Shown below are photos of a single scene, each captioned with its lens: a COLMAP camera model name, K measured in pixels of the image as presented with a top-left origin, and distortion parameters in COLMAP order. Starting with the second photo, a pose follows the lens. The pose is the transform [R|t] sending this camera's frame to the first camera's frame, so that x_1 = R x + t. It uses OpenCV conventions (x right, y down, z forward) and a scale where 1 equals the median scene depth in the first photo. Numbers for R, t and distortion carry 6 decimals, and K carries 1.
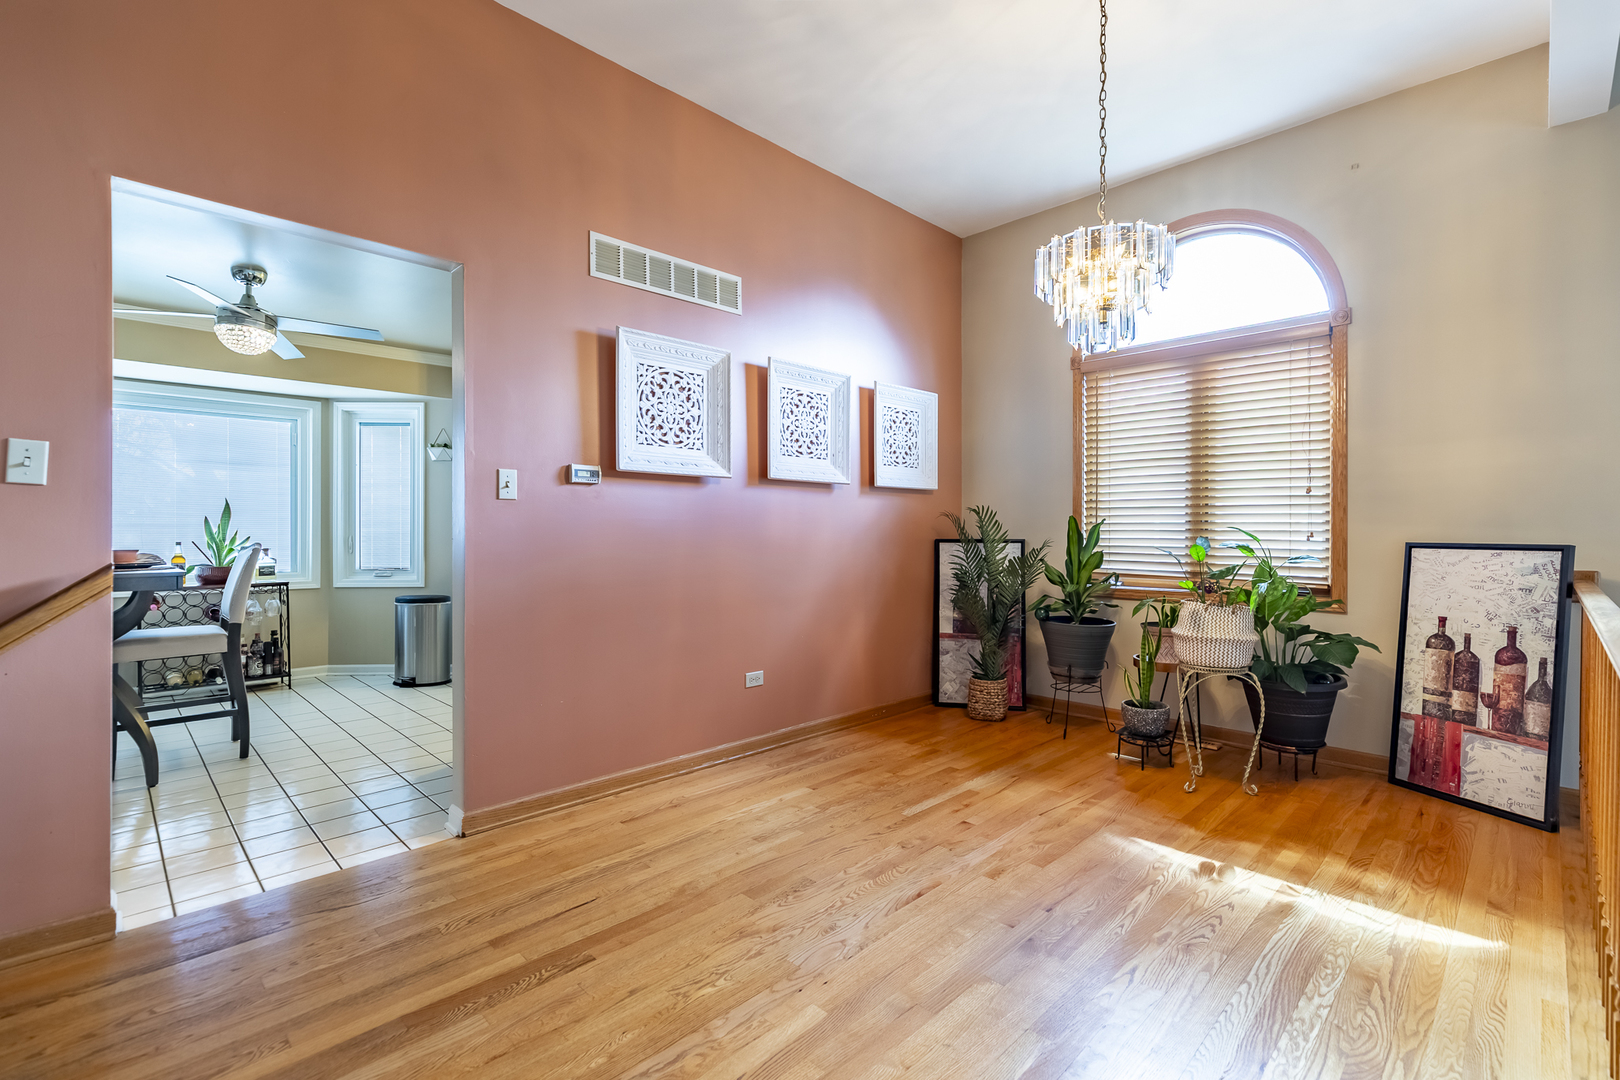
lens RADIAL K [[727.5, 0, 816.6], [0, 727.5, 531.4], [0, 0, 1]] dist [0.006509, -0.000240]
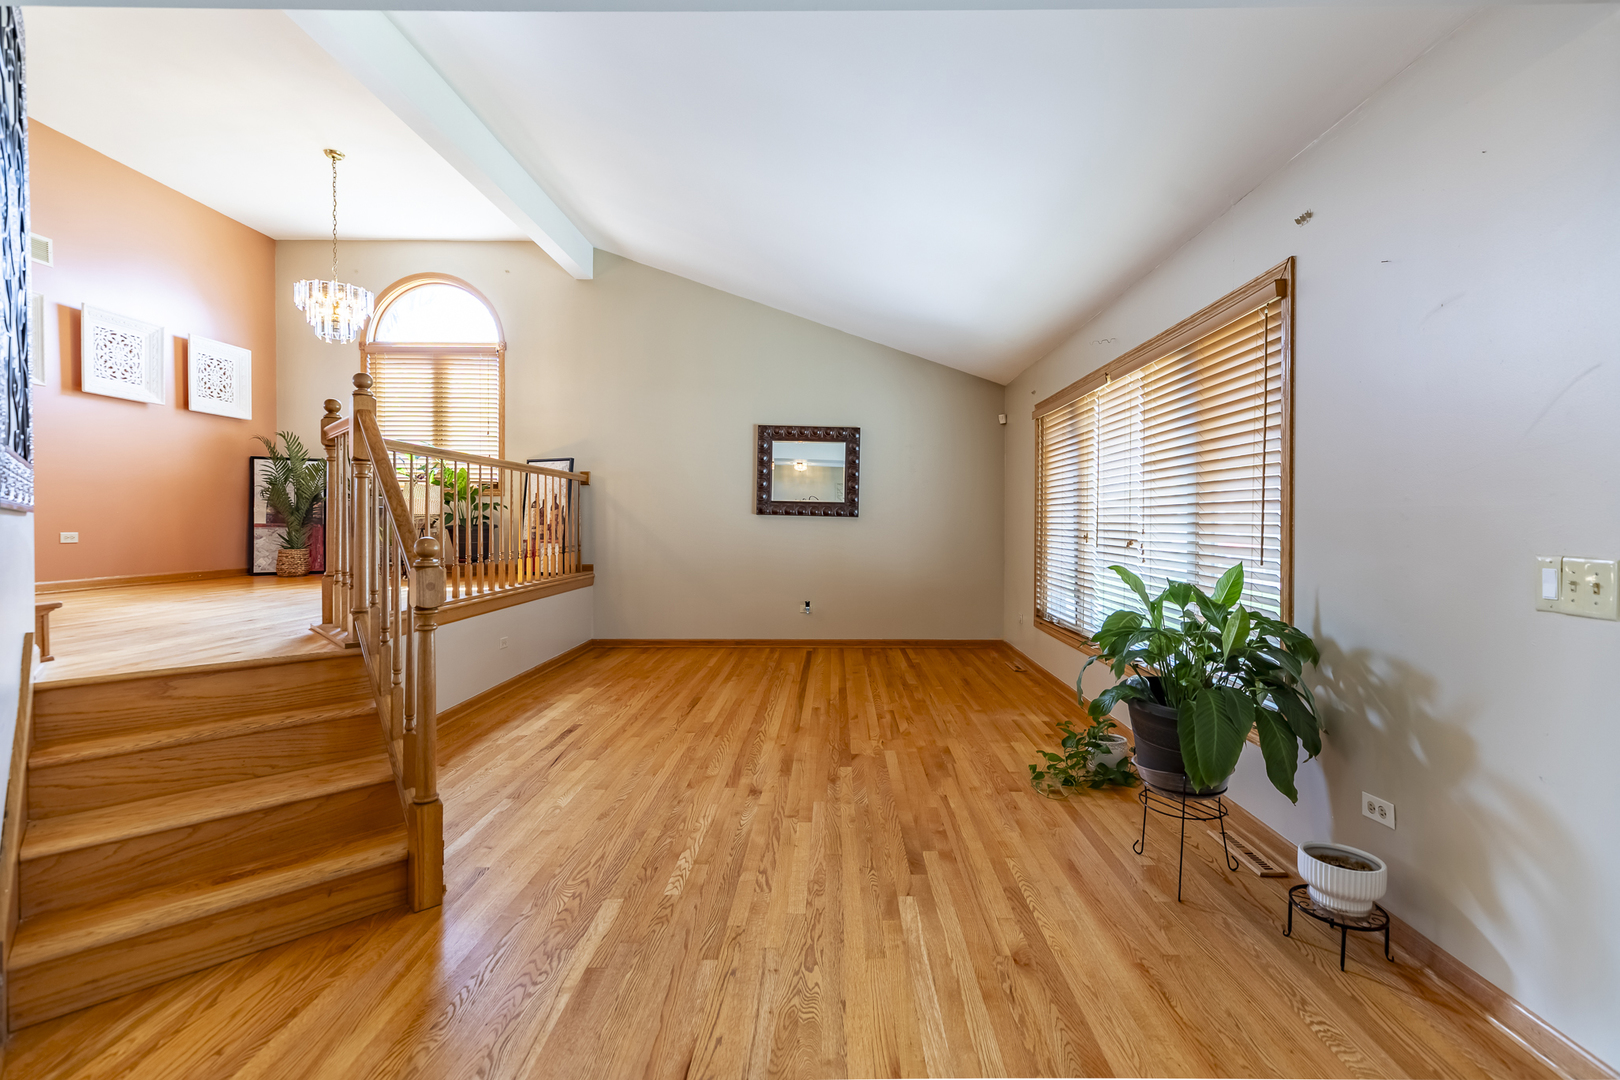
lens RADIAL K [[727.5, 0, 831.5], [0, 727.5, 527.2], [0, 0, 1]] dist [0.006509, -0.000240]
pose [[0.713573, -0.003874, 0.700571, -0.021913], [-0.002003, 0.999969, 0.007570, 0.139091], [-0.700578, -0.006805, 0.713543, -0.796762]]
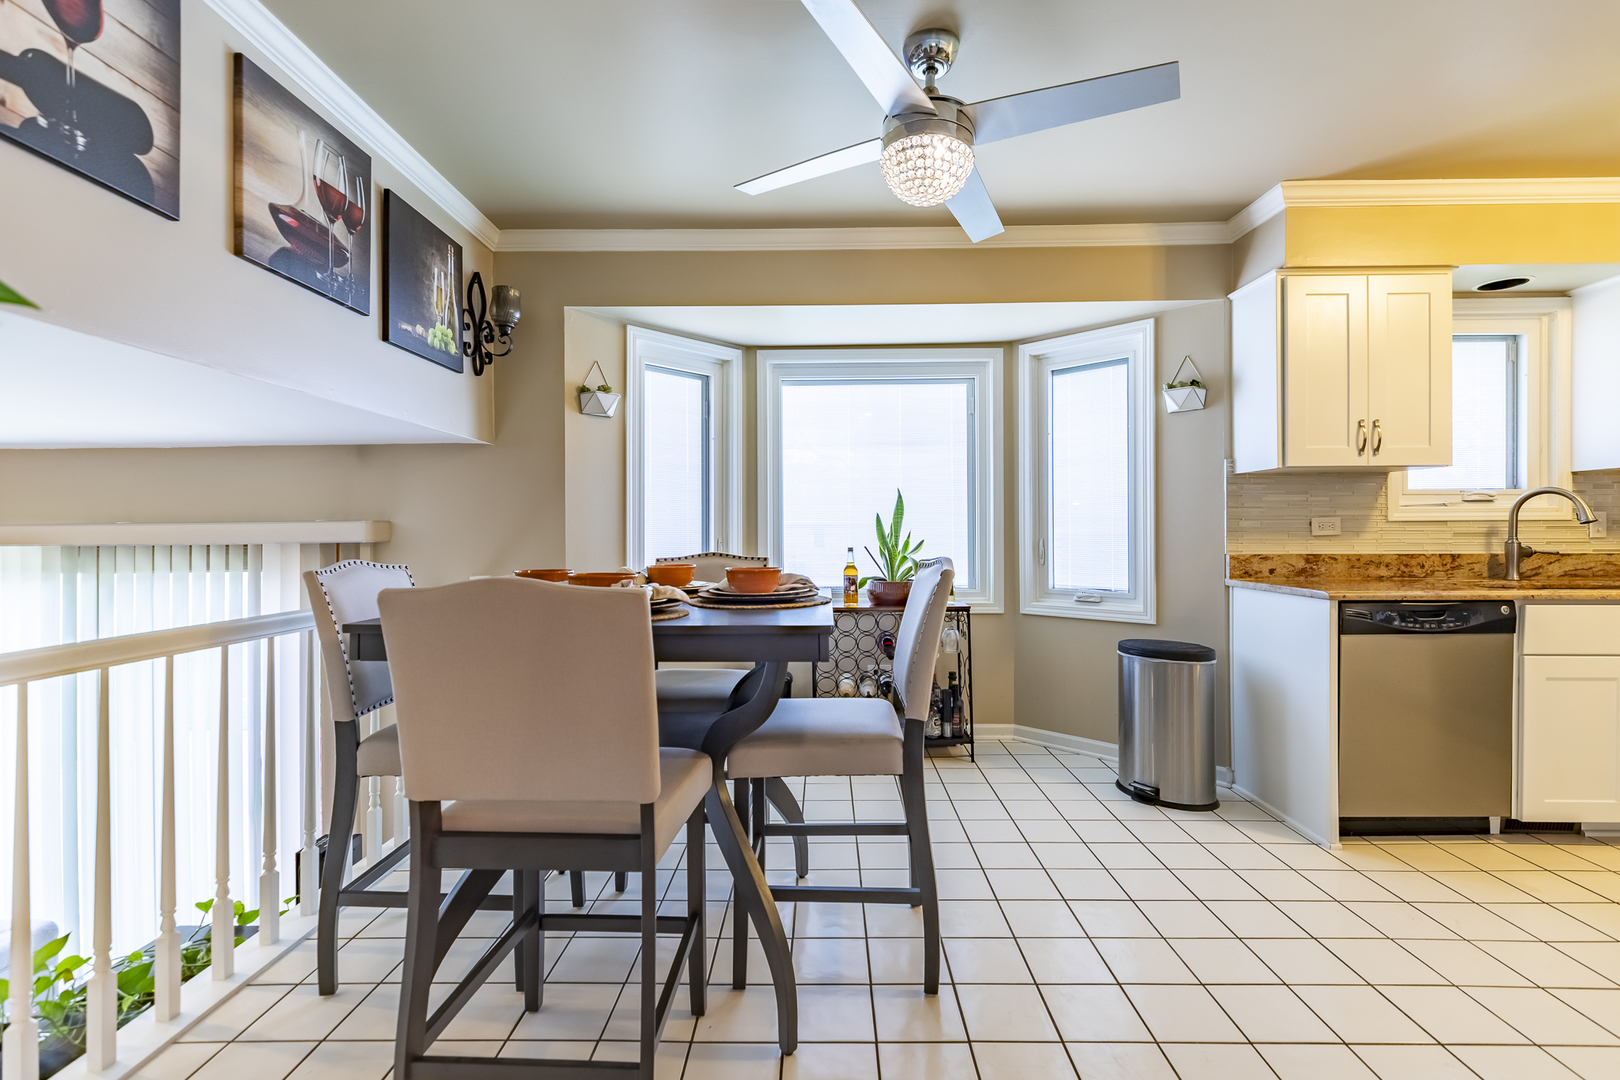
lens RADIAL K [[727.5, 0, 808.1], [0, 727.5, 526.8], [0, 0, 1]] dist [0.006509, -0.000240]
pose [[0.694551, -0.005959, -0.719419, -0.387970], [0.007230, 0.999973, -0.001303, -0.007499], [0.719407, -0.004296, 0.694576, 0.479020]]
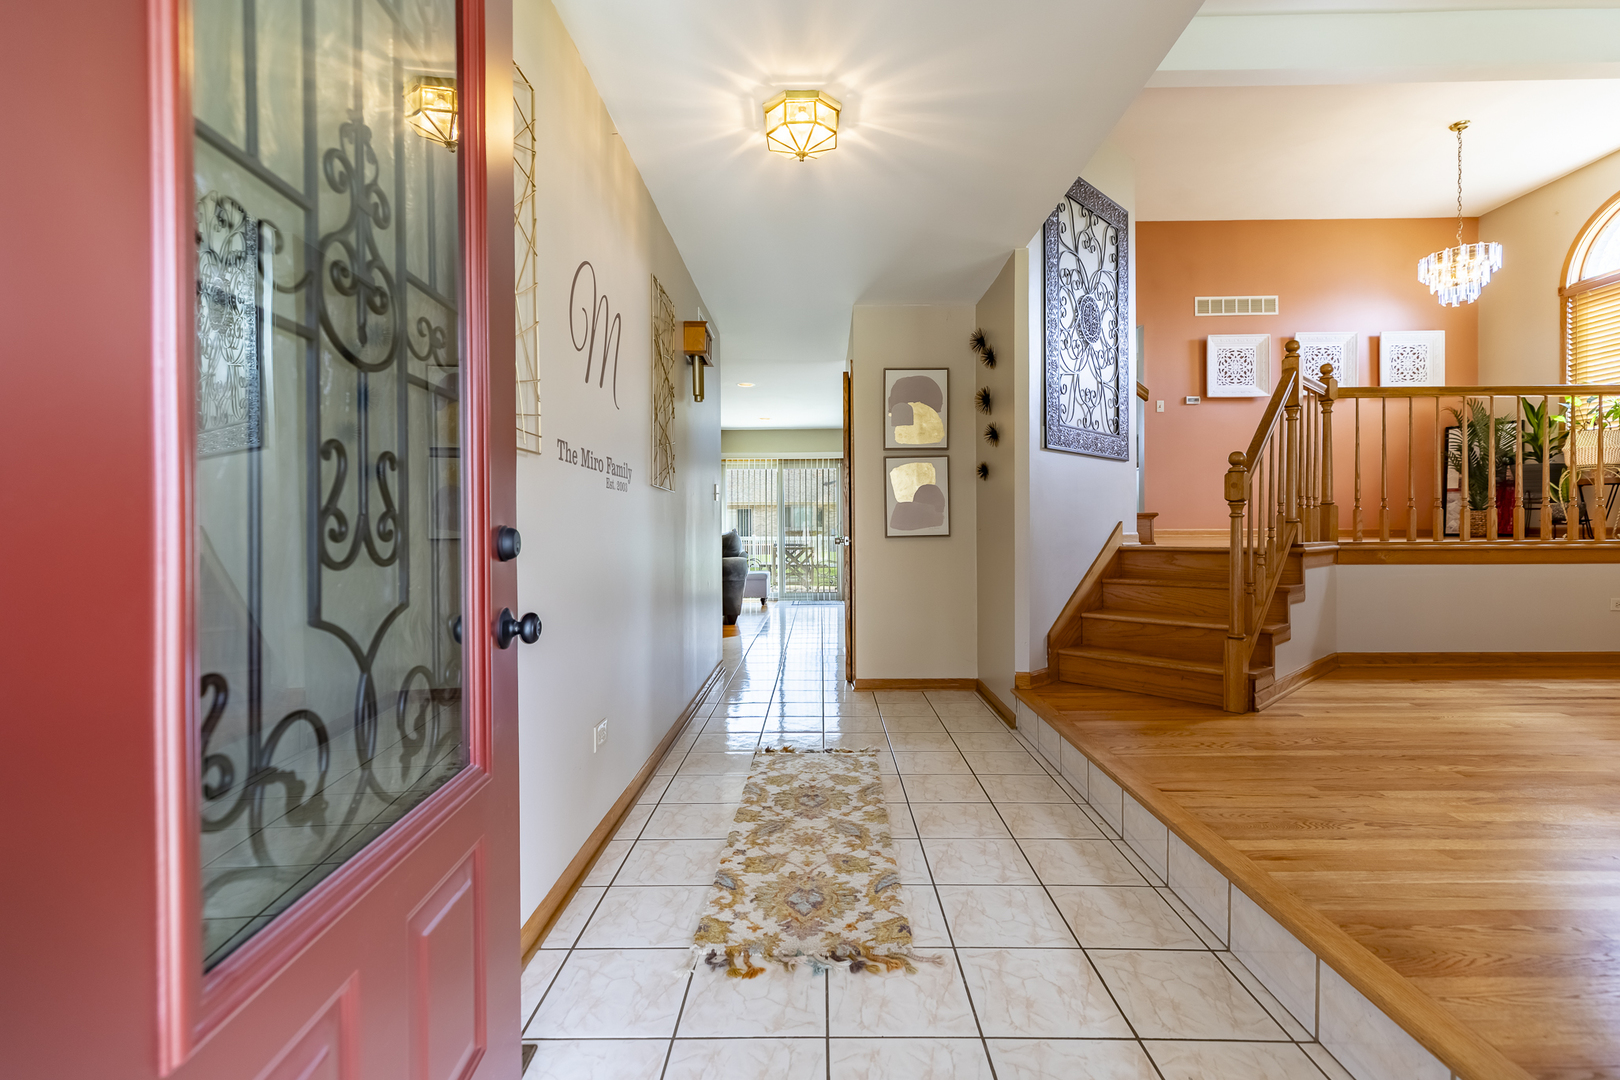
lens RADIAL K [[727.5, 0, 820.2], [0, 727.5, 531.0], [0, 0, 1]] dist [0.006509, -0.000240]
pose [[0.697108, -0.001482, -0.716964, 0.363405], [0.005441, 0.999980, 0.003223, 0.224547], [0.716945, -0.006147, 0.697102, -1.032172]]
